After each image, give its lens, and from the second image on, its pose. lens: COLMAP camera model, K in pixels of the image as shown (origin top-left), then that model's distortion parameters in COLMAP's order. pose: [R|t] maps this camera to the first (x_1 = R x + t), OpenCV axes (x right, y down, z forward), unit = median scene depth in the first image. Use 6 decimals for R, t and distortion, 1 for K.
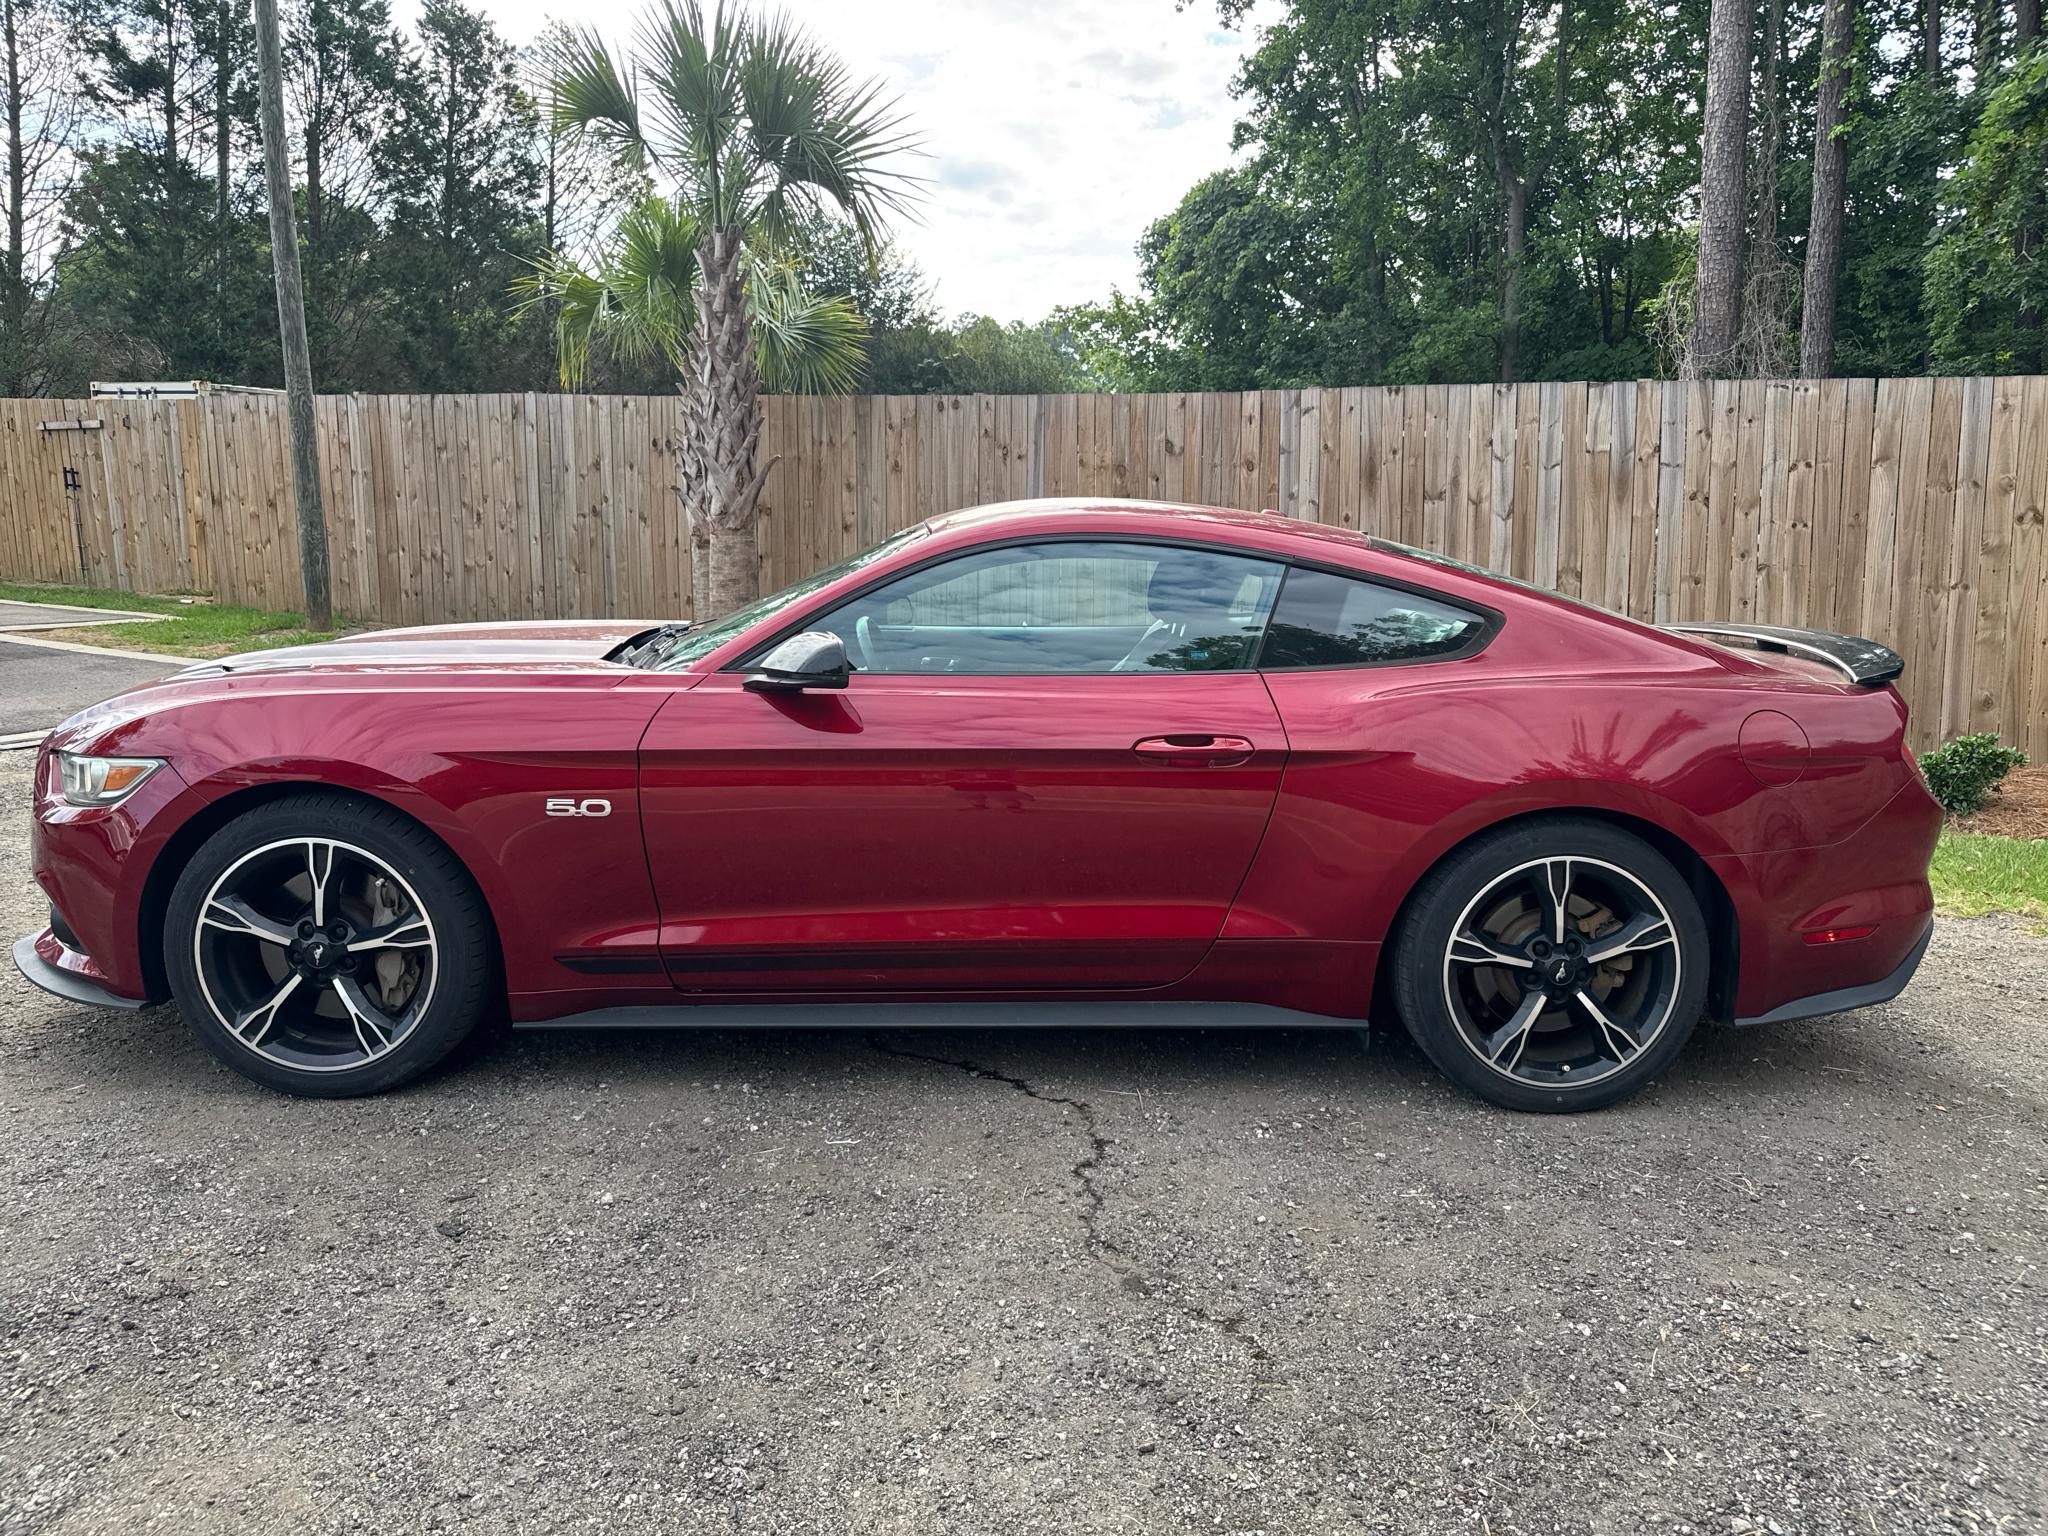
lens RADIAL K [[1498.7, 0, 1027.4], [0, 1498.7, 765.4], [0, 0, 1]] dist [0.044199, -0.092712]
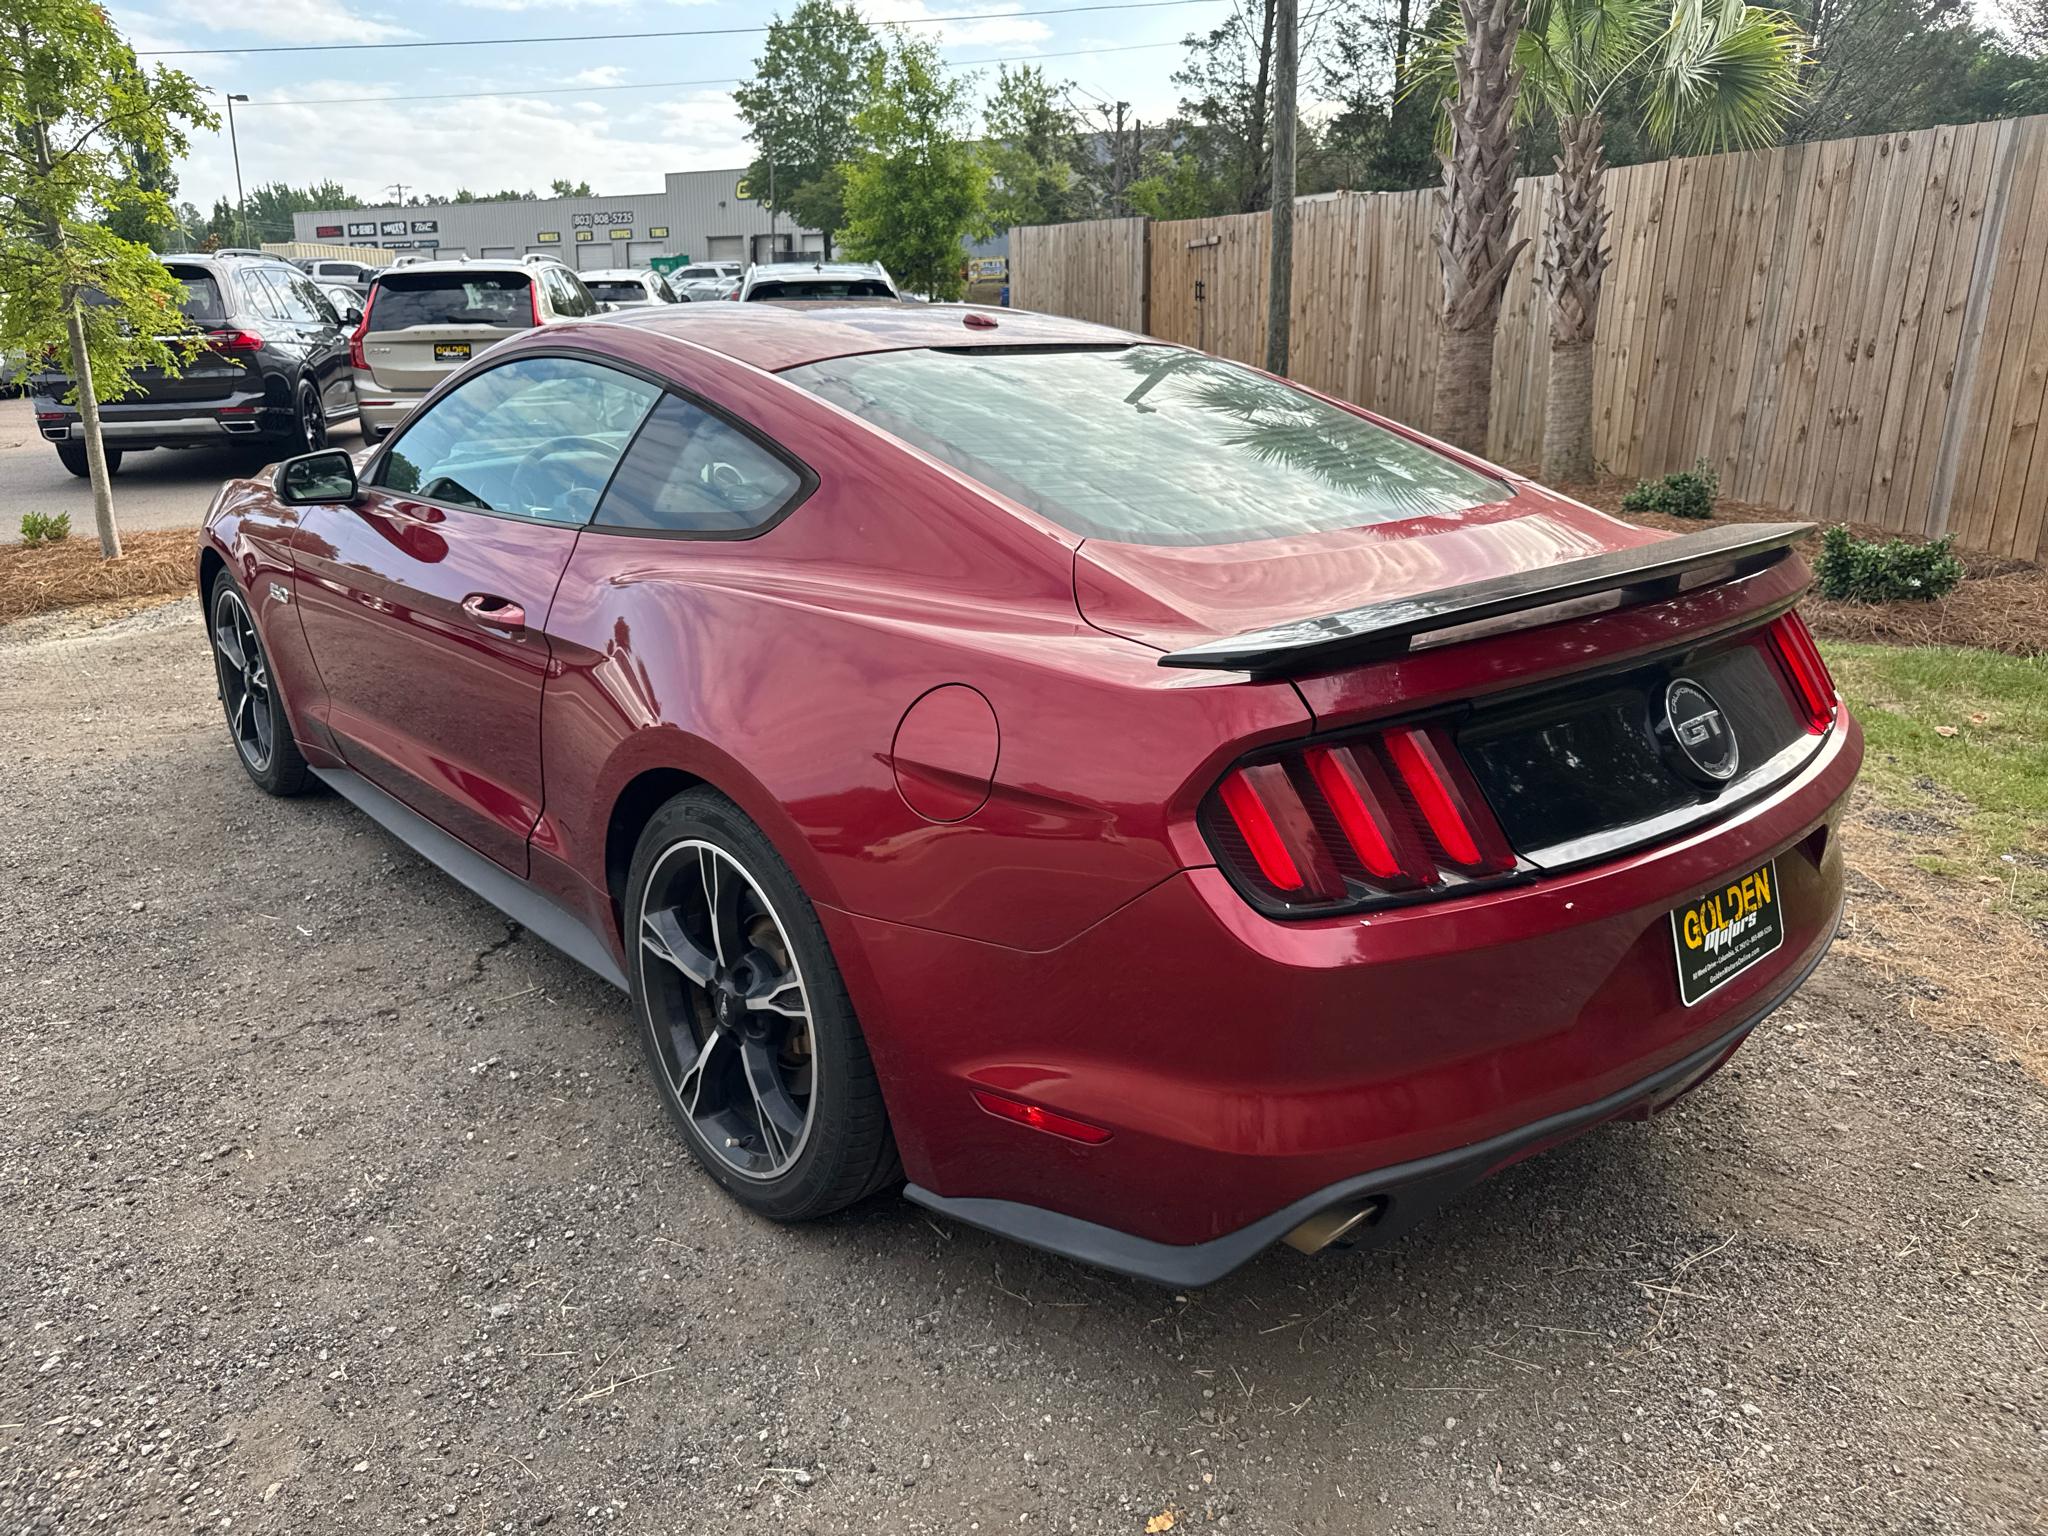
lens RADIAL K [[1504.1, 0, 1033.5], [0, 1504.1, 773.0], [0, 0, 1]] dist [-0.014705, -0.001185]
pose [[0.632027, 0.200959, -0.748437, 0.345400], [-0.098810, 0.978806, 0.179373, -0.037986], [0.768621, -0.039415, 0.638488, 0.248874]]
